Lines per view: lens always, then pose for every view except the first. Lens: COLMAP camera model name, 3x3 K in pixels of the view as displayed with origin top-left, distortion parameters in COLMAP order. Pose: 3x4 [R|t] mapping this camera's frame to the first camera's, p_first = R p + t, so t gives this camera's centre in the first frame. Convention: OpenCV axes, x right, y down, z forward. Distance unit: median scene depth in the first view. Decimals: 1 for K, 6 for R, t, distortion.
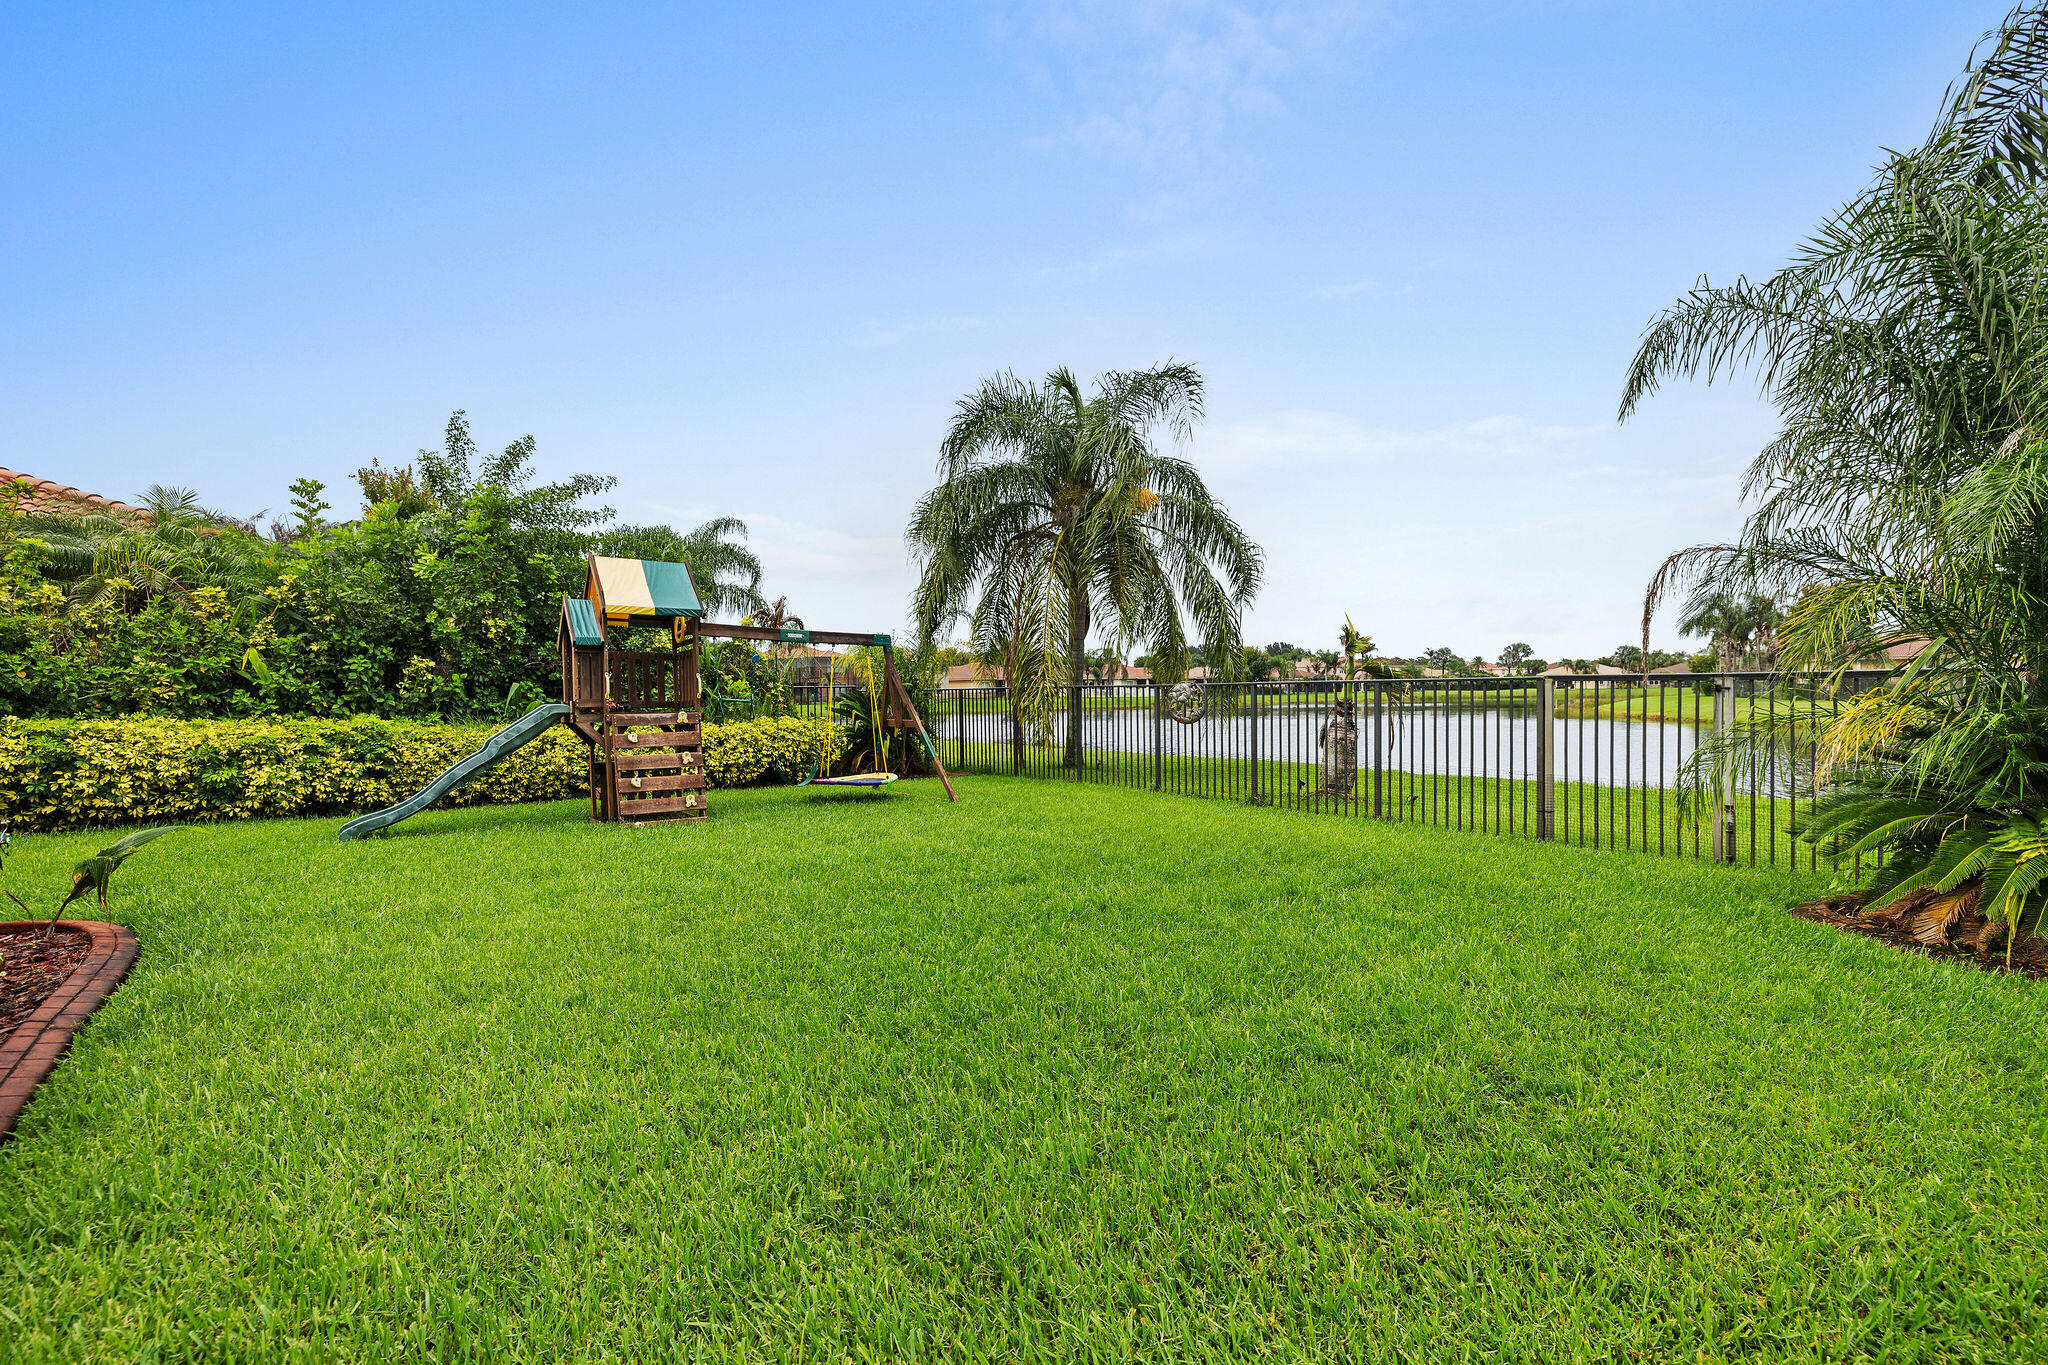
lens RADIAL K [[882.7, 0, 1033.0], [0, 882.7, 696.4], [0, 0, 1]] dist [0.002553, -0.000019]
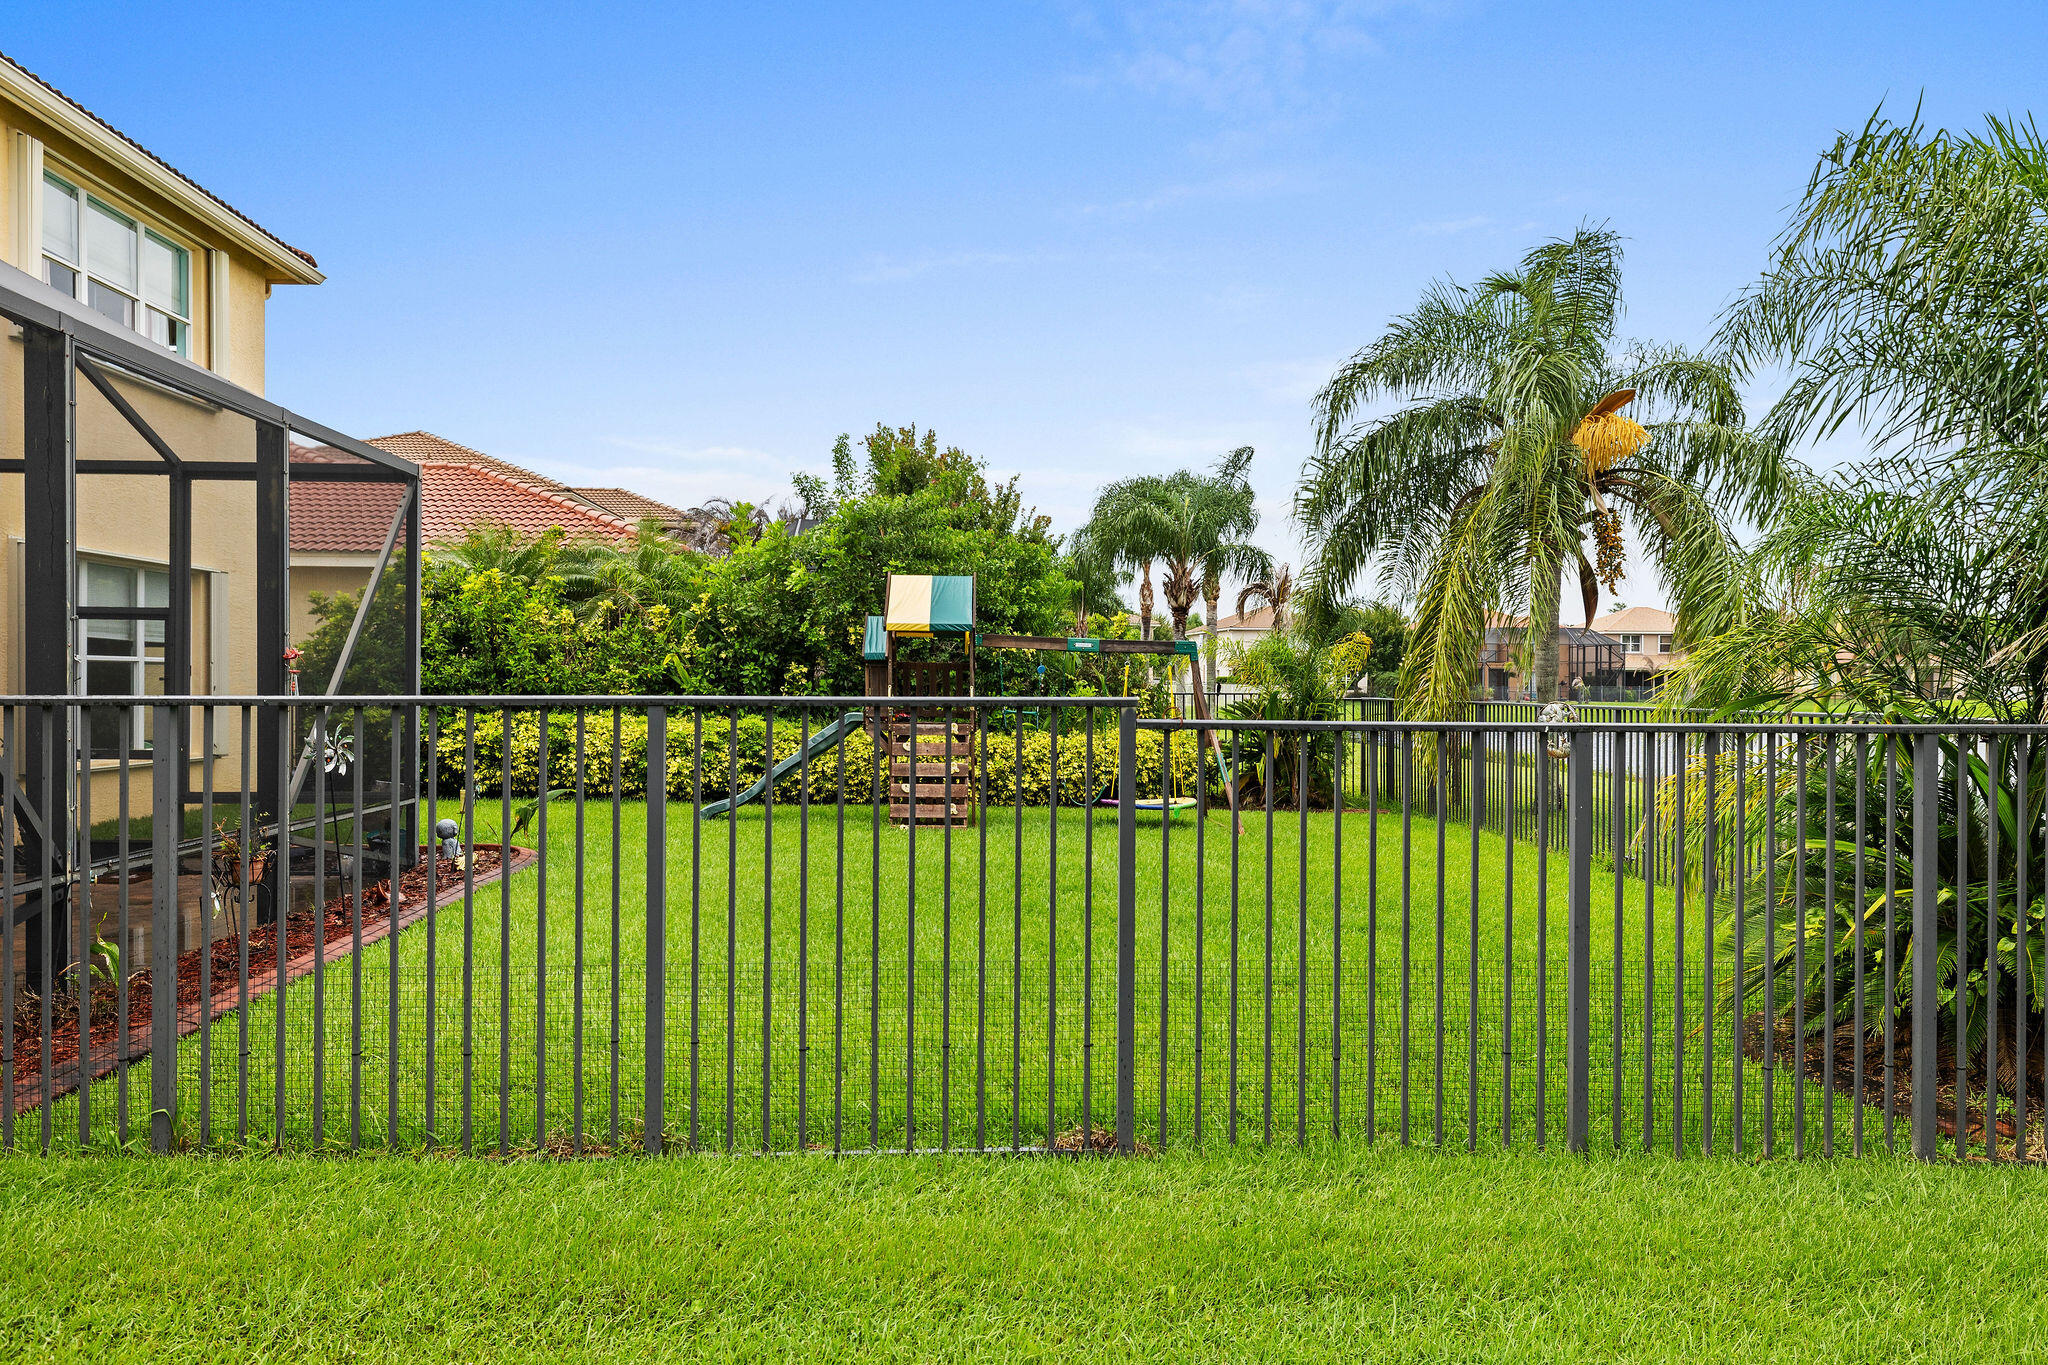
lens RADIAL K [[1394.1, 0, 1024.9], [0, 1394.1, 684.9], [0, 0, 1]] dist [-0.014046, 0.000474]
pose [[0.821428, 0.018348, -0.570017, 0.555562], [-0.017133, 0.999825, 0.007492, -0.039011], [0.570055, 0.003612, 0.821599, -0.264730]]
